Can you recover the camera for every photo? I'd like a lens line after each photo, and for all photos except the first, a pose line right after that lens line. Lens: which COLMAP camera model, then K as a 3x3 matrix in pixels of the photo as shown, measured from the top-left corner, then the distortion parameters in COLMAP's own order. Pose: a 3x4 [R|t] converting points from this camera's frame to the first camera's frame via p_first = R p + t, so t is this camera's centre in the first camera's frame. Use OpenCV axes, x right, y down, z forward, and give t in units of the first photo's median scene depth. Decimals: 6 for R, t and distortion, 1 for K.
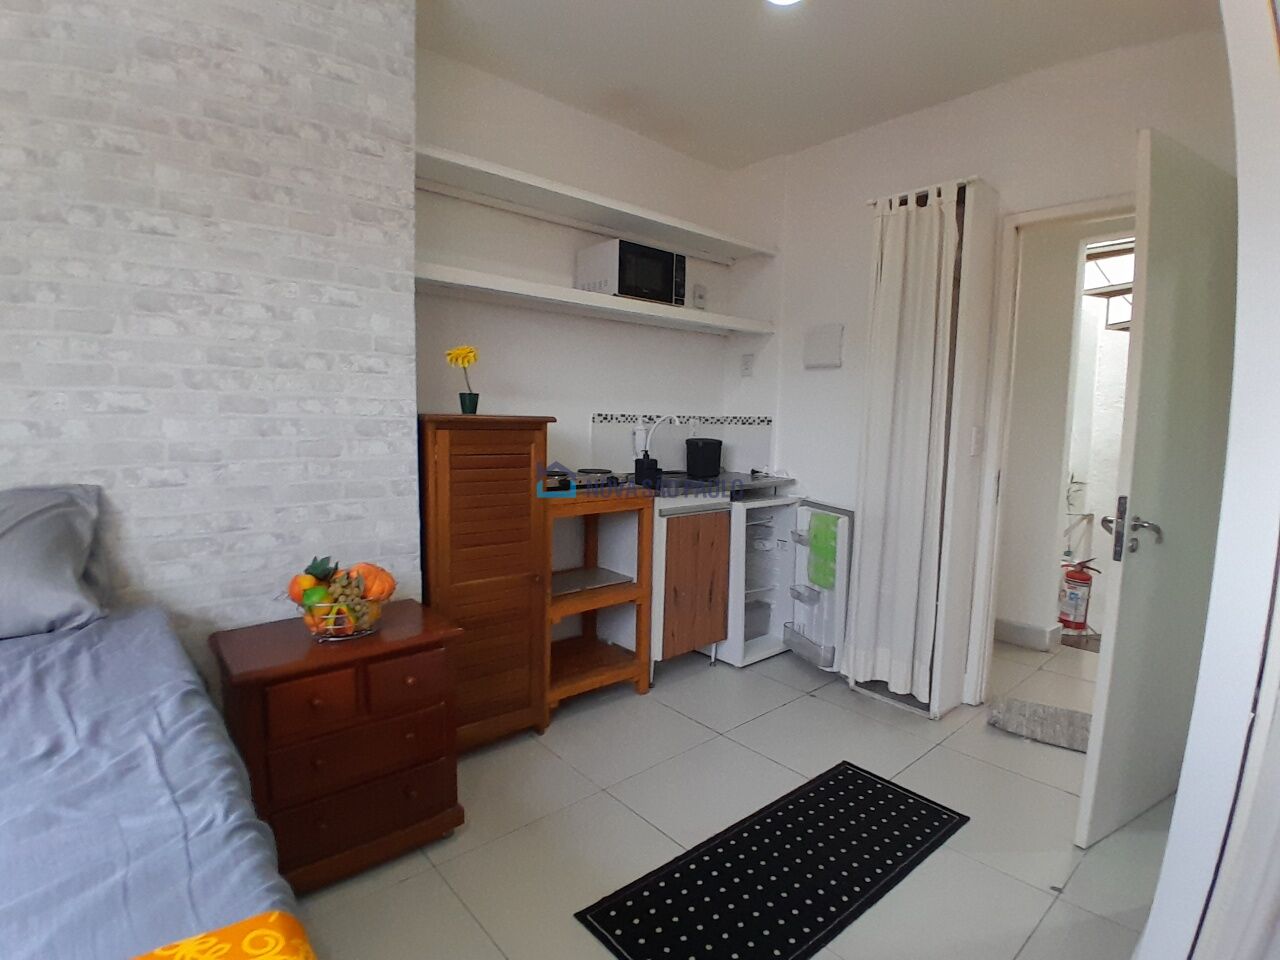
lens RADIAL K [[642.7, 0, 640.0], [0, 642.7, 480.0], [0, 0, 1]] dist [0.000872, -0.042538]
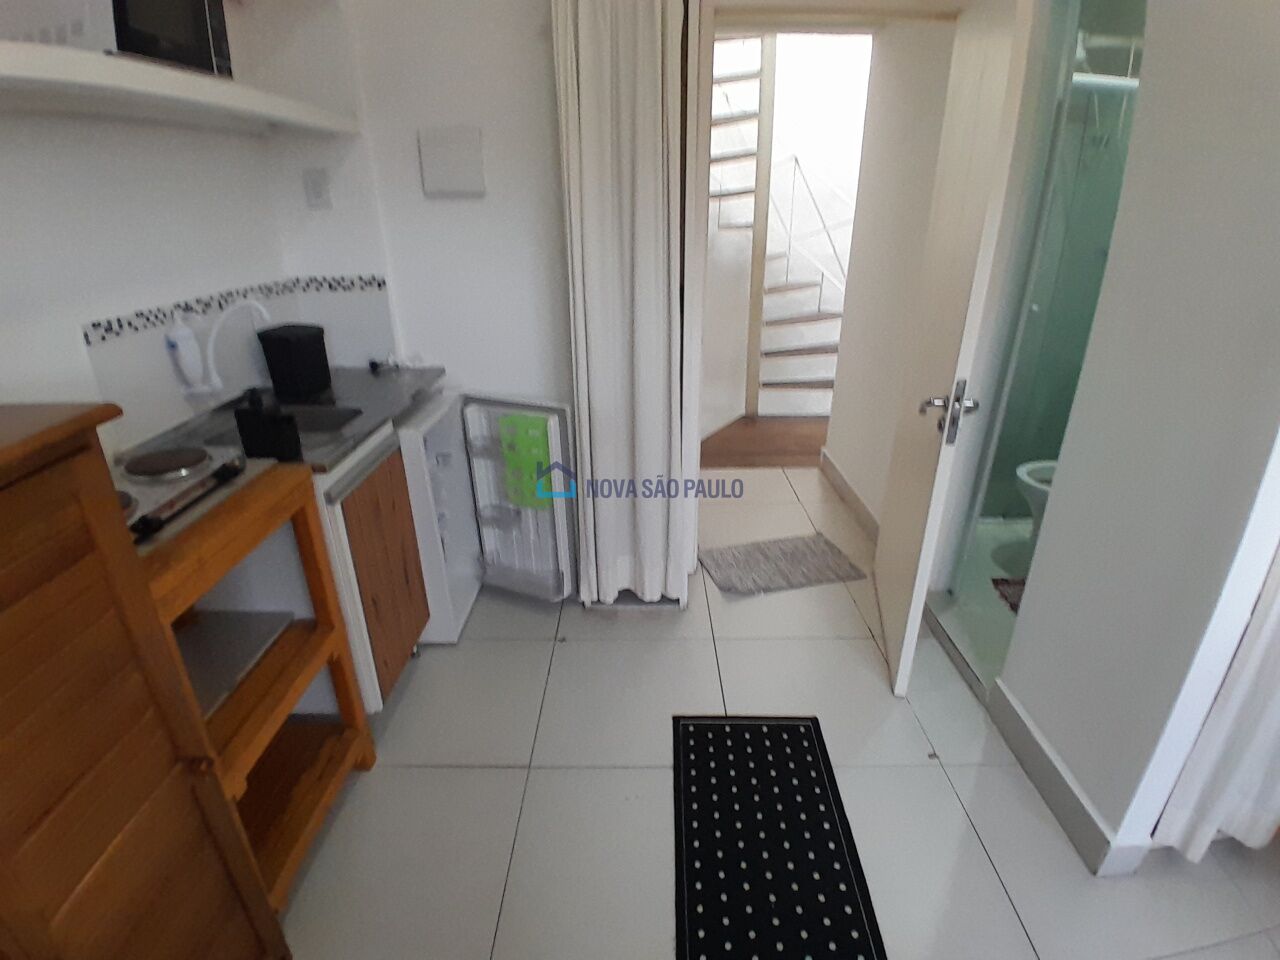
lens RADIAL K [[642.7, 0, 640.0], [0, 642.7, 480.0], [0, 0, 1]] dist [0.000872, -0.042538]
pose [[0.659459, -0.313441, 0.683278, -0.248265], [0.090397, 0.935397, 0.341850, -0.194773], [-0.746286, -0.163669, 0.645190, 0.664127]]
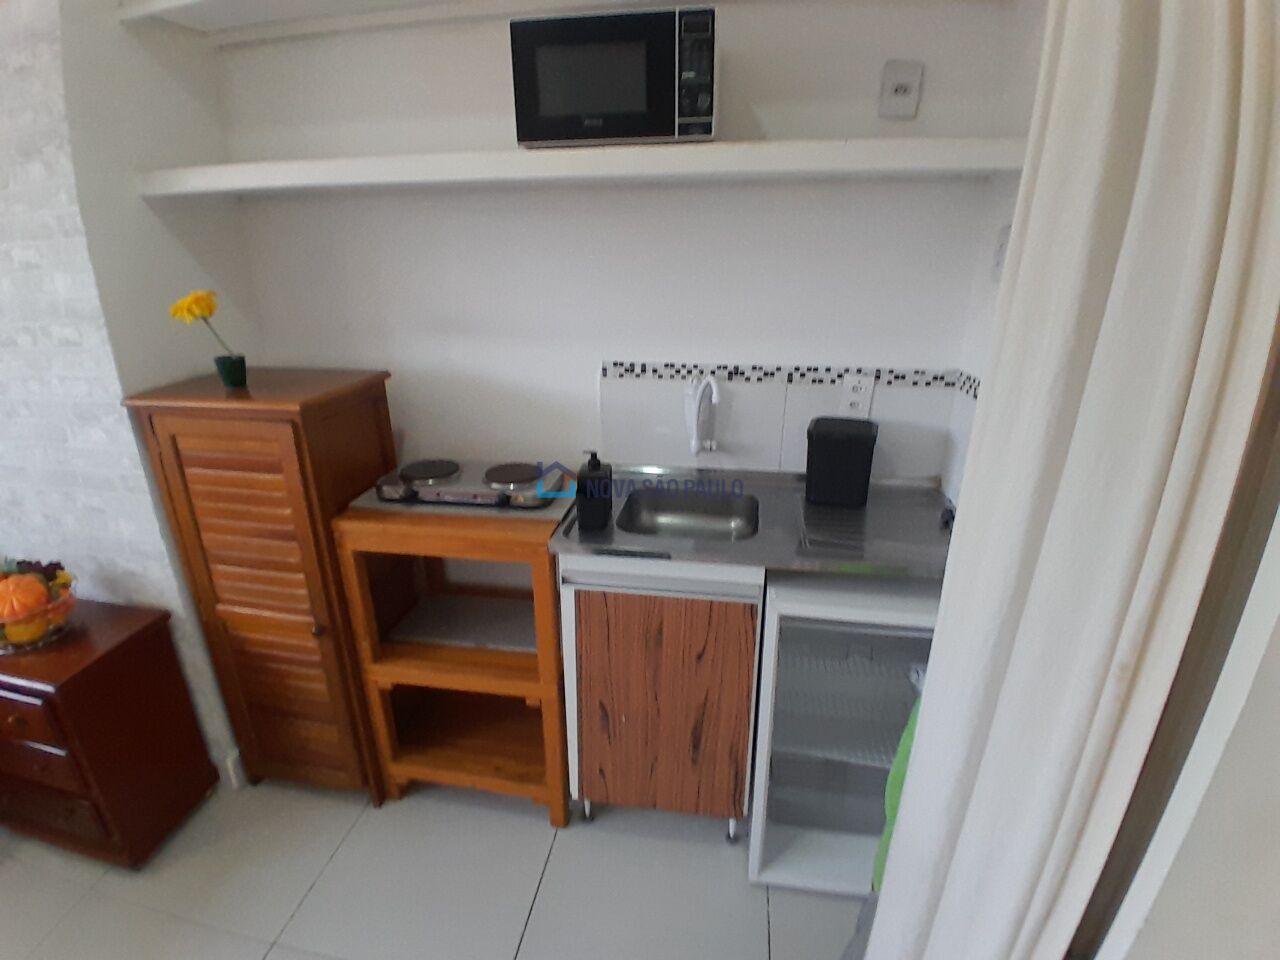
lens RADIAL K [[642.7, 0, 640.0], [0, 642.7, 480.0], [0, 0, 1]] dist [0.000872, -0.042538]
pose [[0.620624, 0.245275, -0.744759, 0.680088], [-0.056933, 0.961405, 0.269181, -0.265506], [0.782038, -0.124659, 0.610636, 1.099109]]
